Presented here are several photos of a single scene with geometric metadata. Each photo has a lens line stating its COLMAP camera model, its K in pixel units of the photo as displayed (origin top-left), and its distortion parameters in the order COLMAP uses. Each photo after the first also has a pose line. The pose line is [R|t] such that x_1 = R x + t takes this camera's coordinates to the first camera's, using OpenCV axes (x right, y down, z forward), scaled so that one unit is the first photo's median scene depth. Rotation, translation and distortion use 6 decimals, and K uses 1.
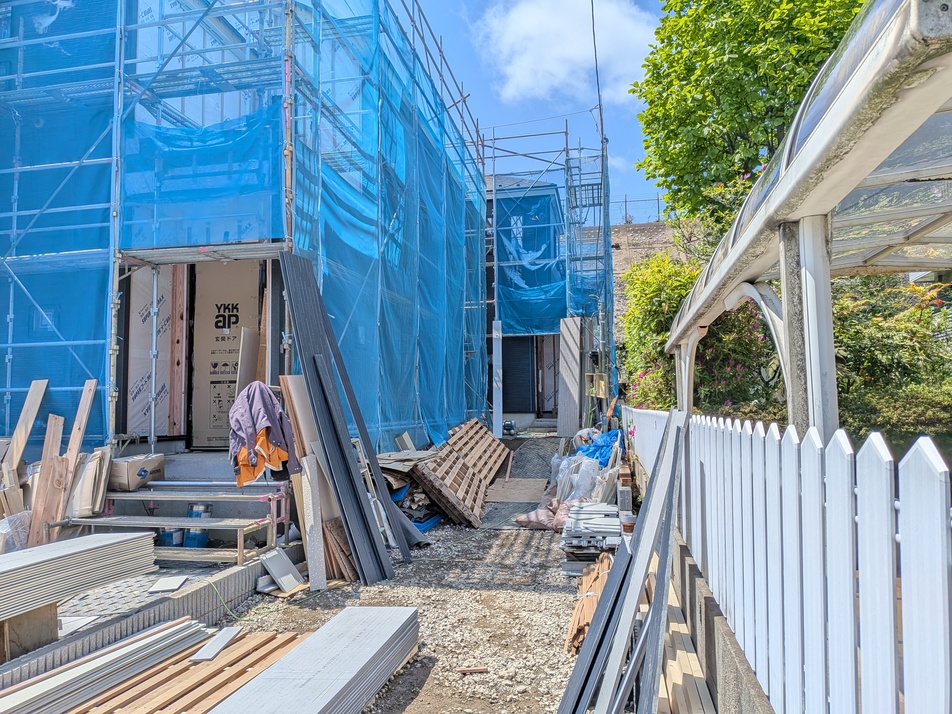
lens RADIAL K [[680.0, 0, 462.9], [0, 680.0, 361.6], [0, 0, 1]] dist [0.028411, -0.045961]
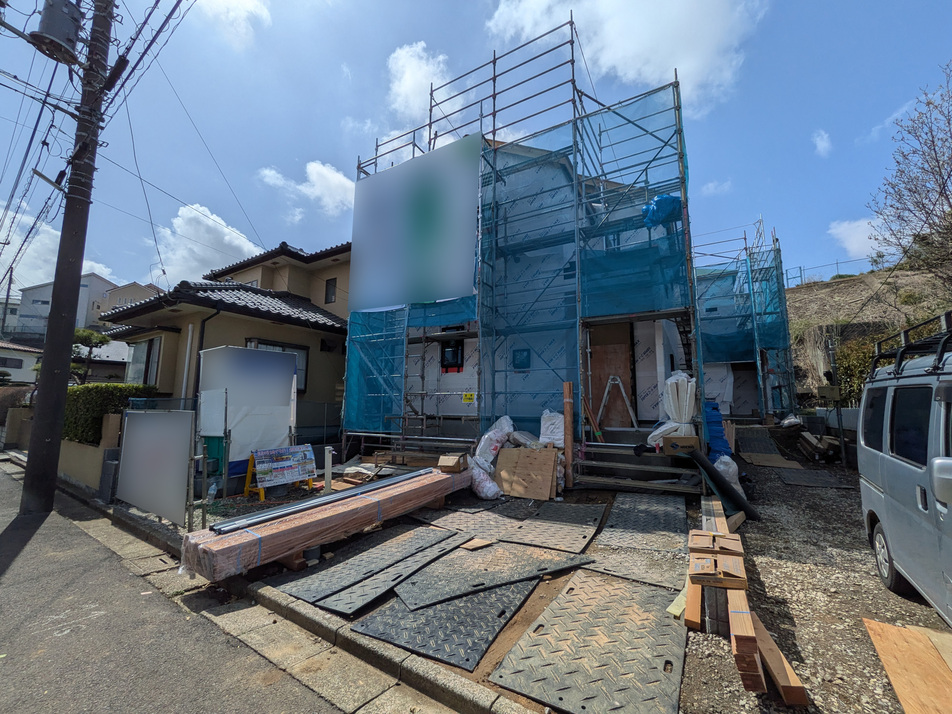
lens RADIAL K [[379.8, 0, 477.8], [0, 379.8, 358.2], [0, 0, 1]] dist [-0.002937, -0.000411]
pose [[0.950975, -0.023806, -0.308349, -0.444909], [0.004162, 0.997928, -0.064211, 0.012148], [0.309239, 0.059779, 0.949104, -0.079216]]
